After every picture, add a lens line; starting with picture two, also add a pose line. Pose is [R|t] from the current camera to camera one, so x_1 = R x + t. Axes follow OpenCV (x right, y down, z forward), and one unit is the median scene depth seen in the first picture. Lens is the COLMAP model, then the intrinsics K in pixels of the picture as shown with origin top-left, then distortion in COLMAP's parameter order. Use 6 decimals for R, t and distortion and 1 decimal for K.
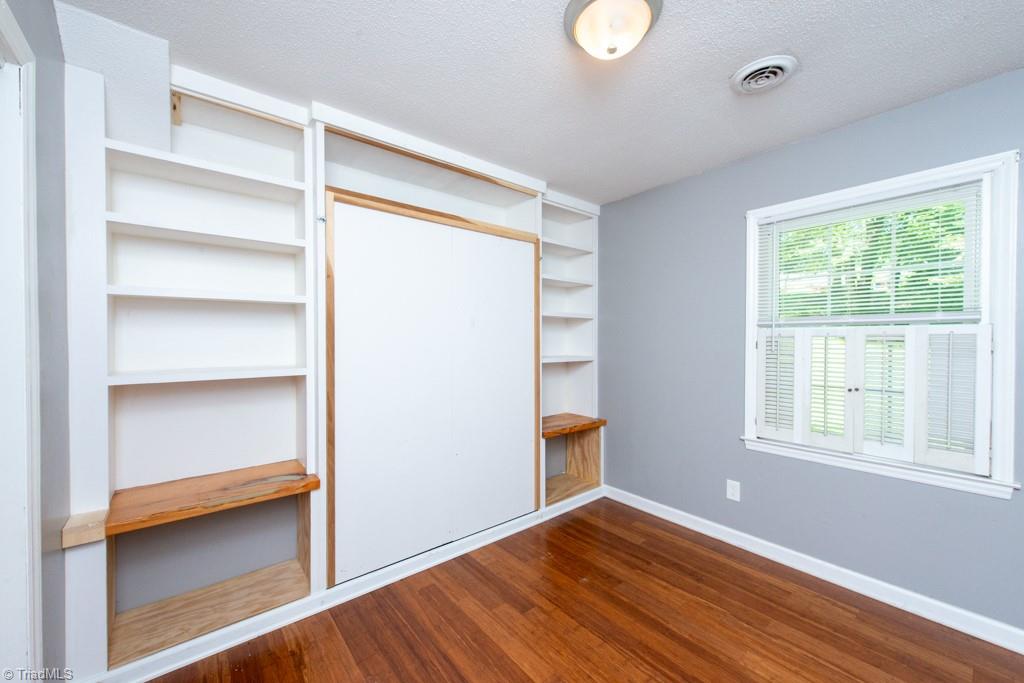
lens RADIAL K [[396.8, 0, 507.9], [0, 396.8, 338.6], [0, 0, 1]] dist [-0.021101, 0.001885]
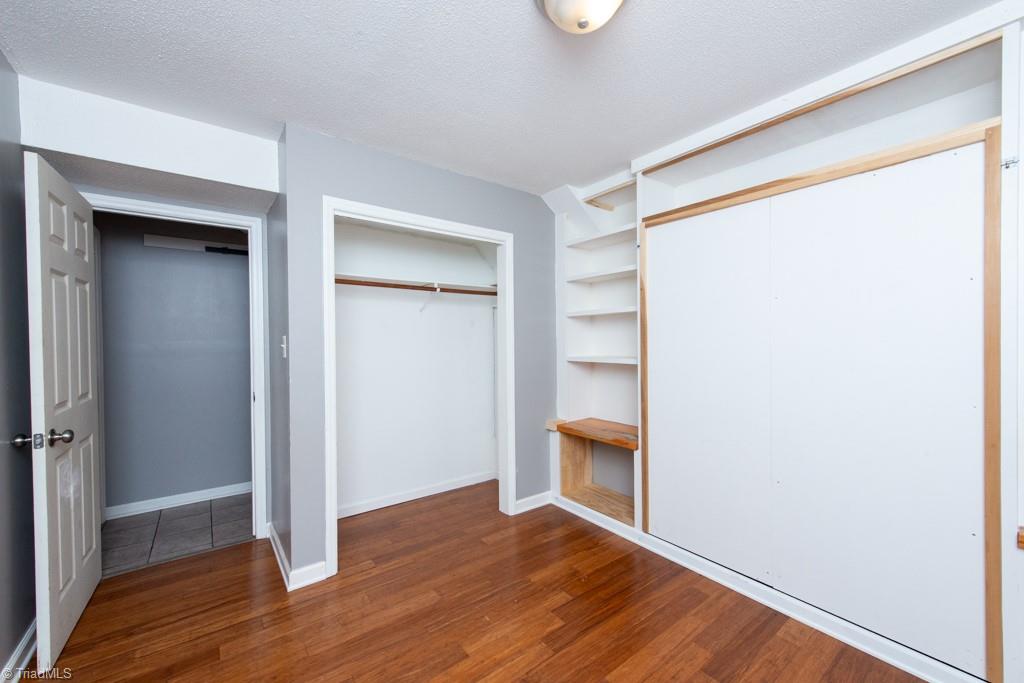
lens RADIAL K [[396.8, 0, 513.0], [0, 396.8, 339.2], [0, 0, 1]] dist [-0.021101, 0.001885]
pose [[-0.048142, -0.003226, -0.998835, 0.679174], [0.005457, 0.999979, -0.003492, 0.007433], [0.998826, -0.005618, -0.048123, 0.507673]]
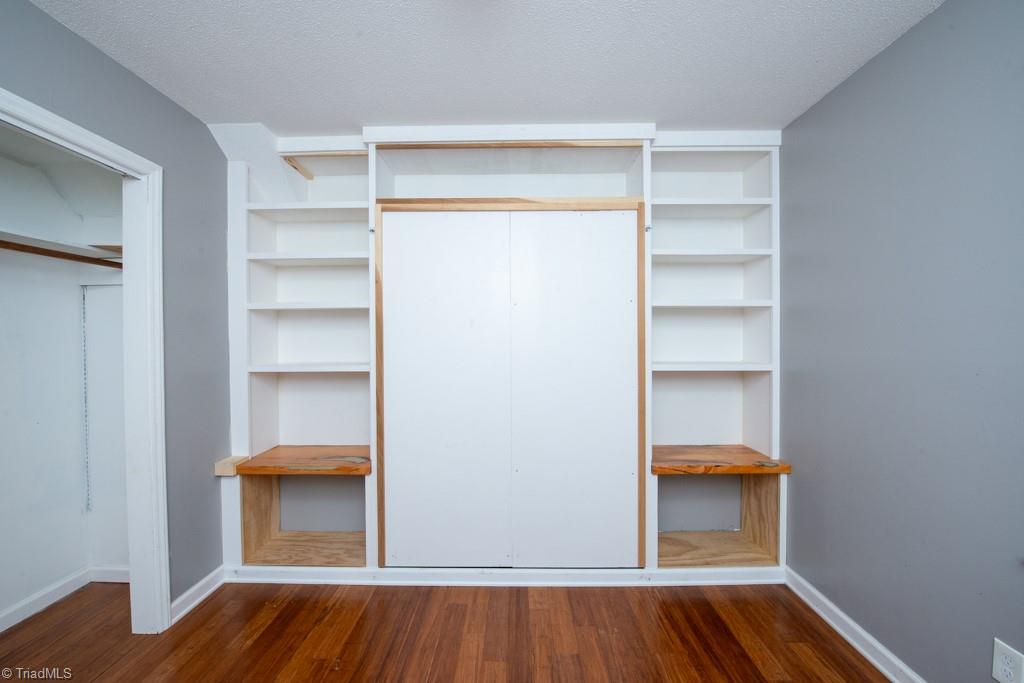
lens RADIAL K [[396.8, 0, 514.5], [0, 396.8, 346.8], [0, 0, 1]] dist [-0.021101, 0.001885]
pose [[0.762272, 0.001088, -0.647256, 0.431431], [0.004941, 0.999960, 0.007500, 0.011815], [0.647238, -0.008916, 0.762236, 0.326243]]
